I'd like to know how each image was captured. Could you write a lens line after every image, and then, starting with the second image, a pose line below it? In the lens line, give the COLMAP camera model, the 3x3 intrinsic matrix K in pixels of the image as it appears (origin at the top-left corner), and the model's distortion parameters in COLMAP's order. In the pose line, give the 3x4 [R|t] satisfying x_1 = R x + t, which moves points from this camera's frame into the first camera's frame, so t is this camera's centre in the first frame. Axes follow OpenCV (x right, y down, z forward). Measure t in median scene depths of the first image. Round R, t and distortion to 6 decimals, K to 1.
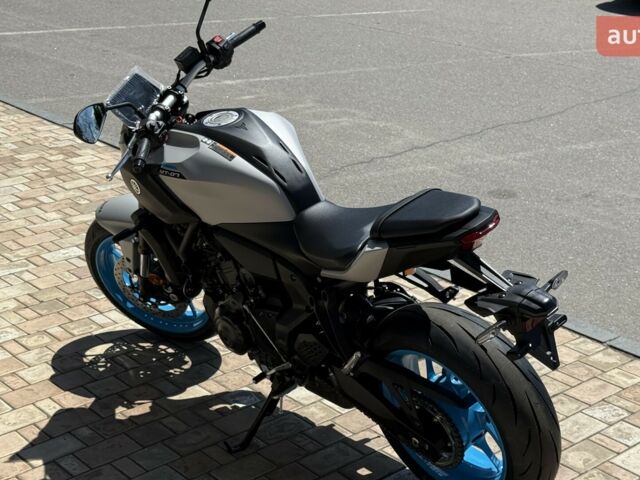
lens RADIAL K [[1197.1, 0, 320.0], [0, 1197.1, 240.0], [0, 0, 1]] dist [0.148199, 0.005792]
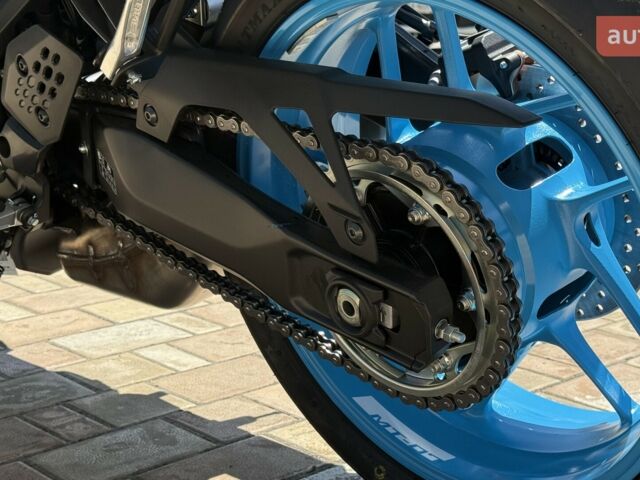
lens RADIAL K [[1197.1, 0, 320.0], [0, 1197.1, 240.0], [0, 0, 1]] dist [0.148199, 0.005792]
pose [[0.999101, 0.001961, 0.042341, 0.052311], [0.003705, 0.991063, -0.133342, 0.165130], [-0.042224, 0.133379, 0.990165, 0.620446]]
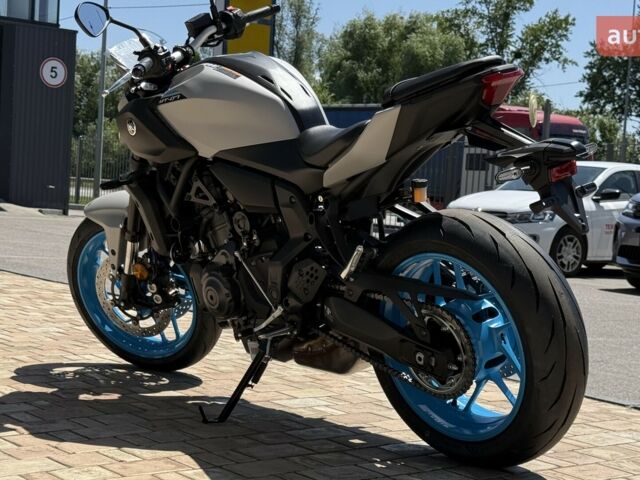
lens RADIAL K [[1197.1, 0, 320.0], [0, 1197.1, 240.0], [0, 0, 1]] dist [0.148199, 0.005792]
pose [[0.997884, 0.064510, -0.008150, 0.007169], [-0.063968, 0.951474, -0.301008, 0.307301], [-0.011664, 0.300892, 0.953587, 0.124587]]
